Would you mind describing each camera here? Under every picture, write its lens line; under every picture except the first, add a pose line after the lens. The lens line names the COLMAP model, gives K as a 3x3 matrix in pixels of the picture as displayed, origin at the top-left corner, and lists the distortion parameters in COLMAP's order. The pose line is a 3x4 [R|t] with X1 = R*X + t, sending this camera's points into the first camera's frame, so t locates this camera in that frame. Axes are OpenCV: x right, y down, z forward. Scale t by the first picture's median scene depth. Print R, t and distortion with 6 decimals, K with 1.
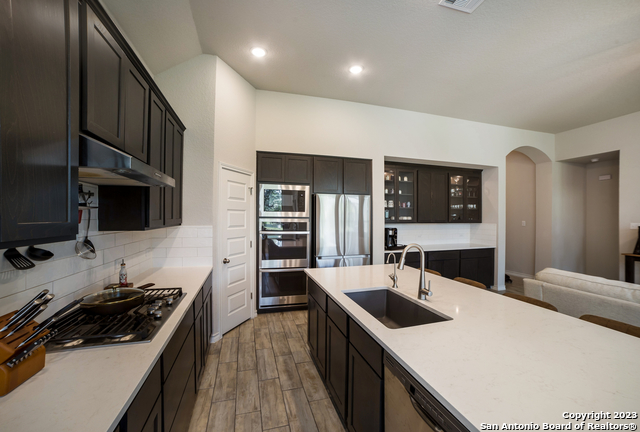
lens RADIAL K [[260.8, 0, 323.0], [0, 260.8, 216.0], [0, 0, 1]] dist [-0.037694, 0.000169]
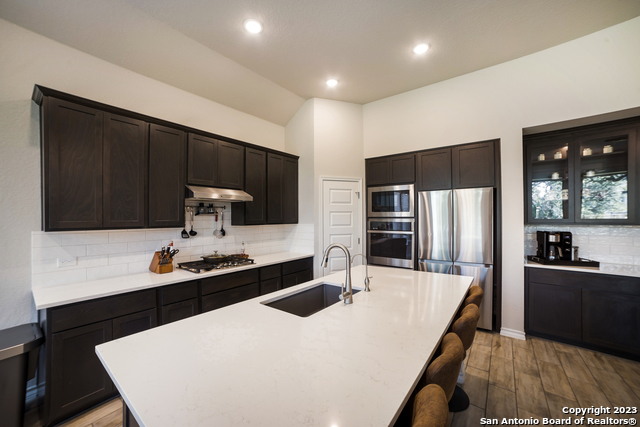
lens RADIAL K [[254.6, 0, 314.0], [0, 254.6, 217.5], [0, 0, 1]] dist [-0.063800, 0.019448]
pose [[0.581898, -0.009499, -0.813207, 0.499973], [0.012348, 0.999920, -0.002844, 0.005005], [0.813168, -0.008386, 0.581968, 0.169094]]
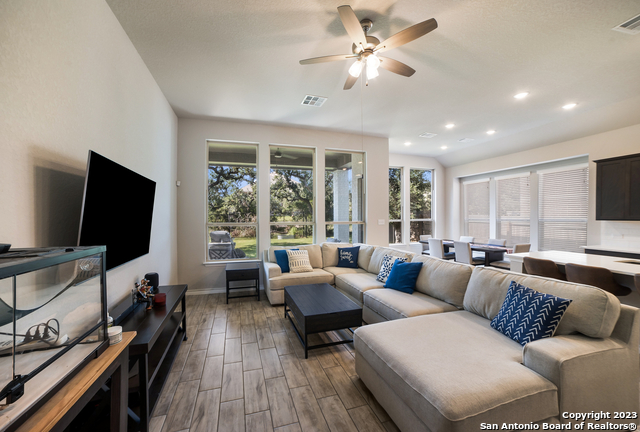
lens RADIAL K [[260.8, 0, 323.0], [0, 260.8, 216.0], [0, 0, 1]] dist [-0.037694, 0.000169]
pose [[-0.999686, -0.004432, -0.024673, 1.115176], [-0.004240, 0.999960, -0.007814, 0.019398], [0.024707, -0.007707, -0.999665, 1.150179]]
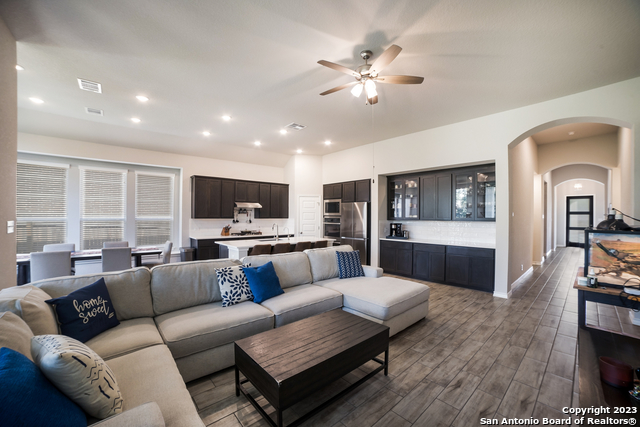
lens RADIAL K [[254.6, 0, 314.0], [0, 254.6, 217.5], [0, 0, 1]] dist [-0.063800, 0.019448]
pose [[0.407100, 0.002122, -0.913381, 1.609258], [0.000075, 0.999997, 0.002356, 0.014007], [0.913384, -0.001028, 0.407098, 0.069002]]
